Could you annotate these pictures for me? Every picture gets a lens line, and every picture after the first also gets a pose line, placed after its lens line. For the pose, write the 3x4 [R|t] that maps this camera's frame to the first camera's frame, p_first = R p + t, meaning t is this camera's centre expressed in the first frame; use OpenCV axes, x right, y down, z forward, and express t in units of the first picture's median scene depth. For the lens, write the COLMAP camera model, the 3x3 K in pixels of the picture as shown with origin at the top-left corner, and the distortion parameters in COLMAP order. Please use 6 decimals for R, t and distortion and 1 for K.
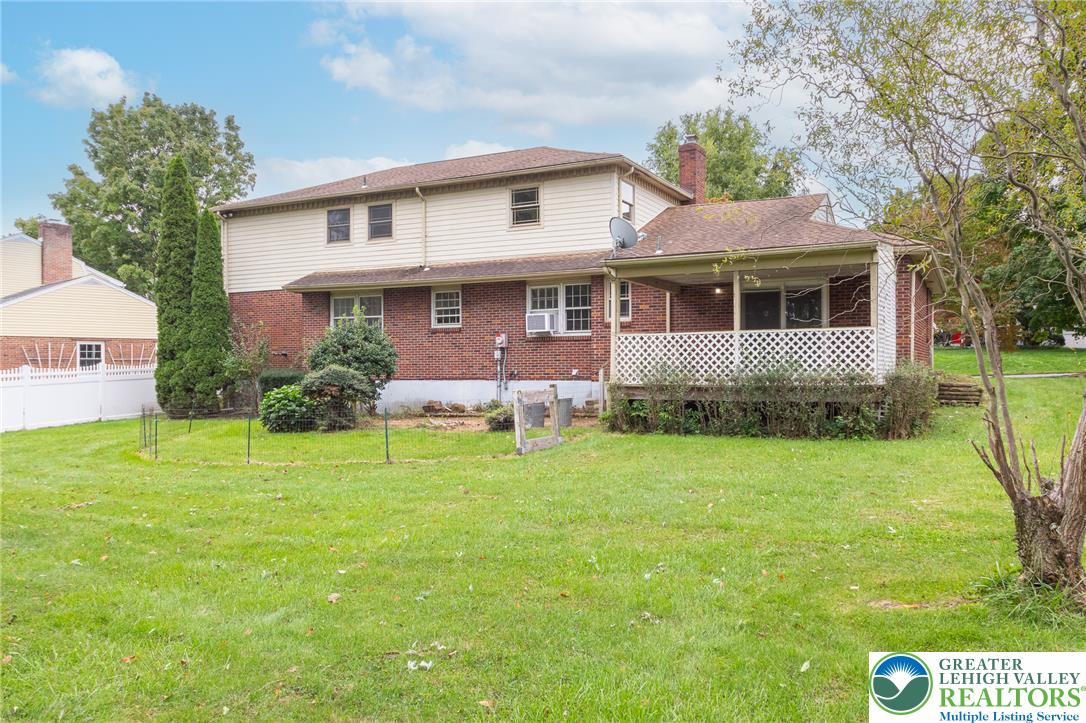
lens RADIAL K [[832.3, 0, 541.7], [0, 832.3, 367.8], [0, 0, 1]] dist [-0.000859, 0.005403]
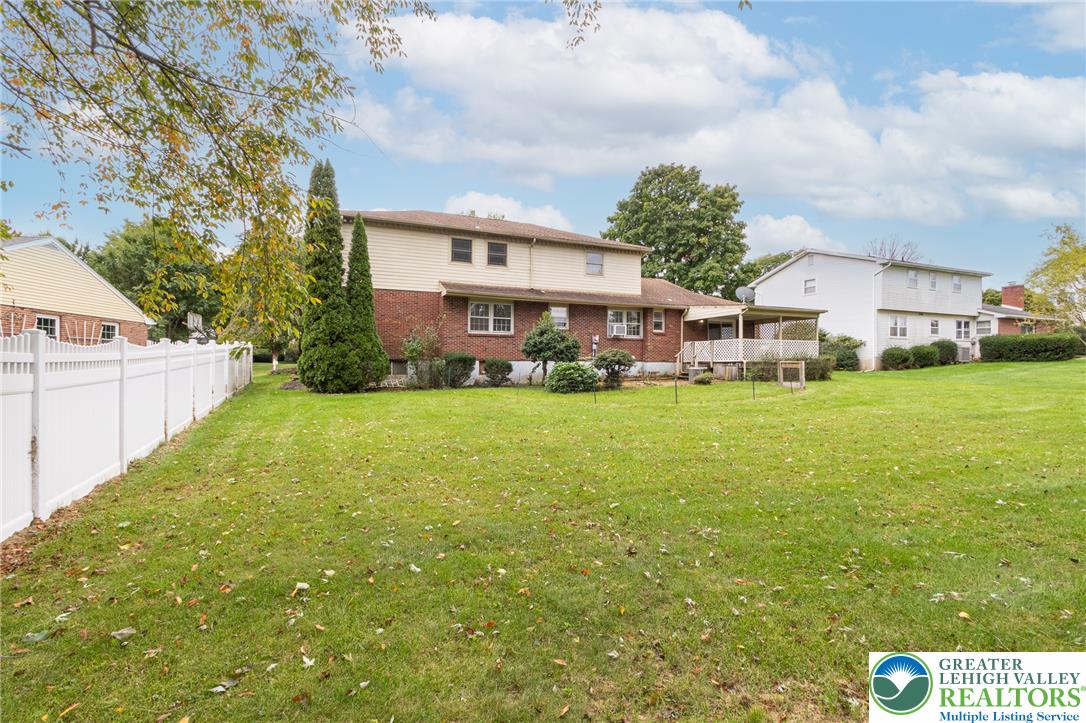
lens RADIAL K [[511.3, 0, 542.2], [0, 511.3, 359.0], [0, 0, 1]] dist [0.004350, -0.001577]
pose [[0.621556, 0.016641, 0.783193, -0.894979], [-0.006266, 0.999848, -0.016272, 0.026000], [-0.783345, 0.005206, 0.621566, 0.391343]]
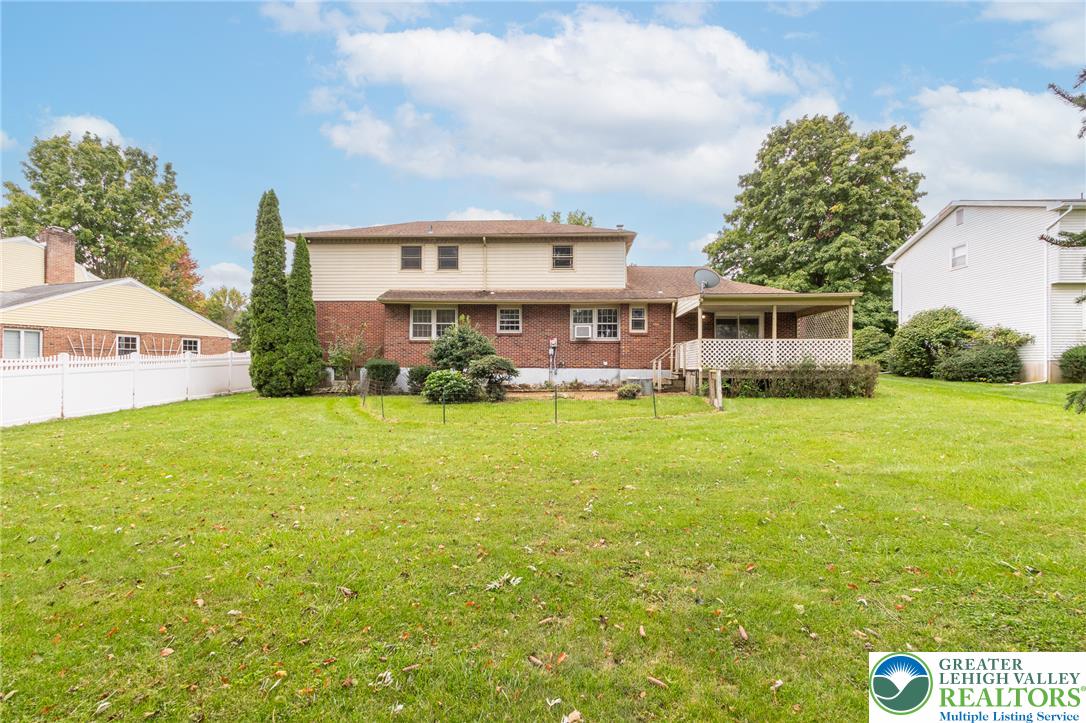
lens RADIAL K [[511.3, 0, 543.3], [0, 511.3, 360.4], [0, 0, 1]] dist [0.004350, -0.001577]
pose [[0.912805, 0.014973, 0.408122, -0.421310], [-0.009889, 0.999845, -0.014564, 0.013588], [-0.408276, 0.009259, 0.912811, 0.133474]]
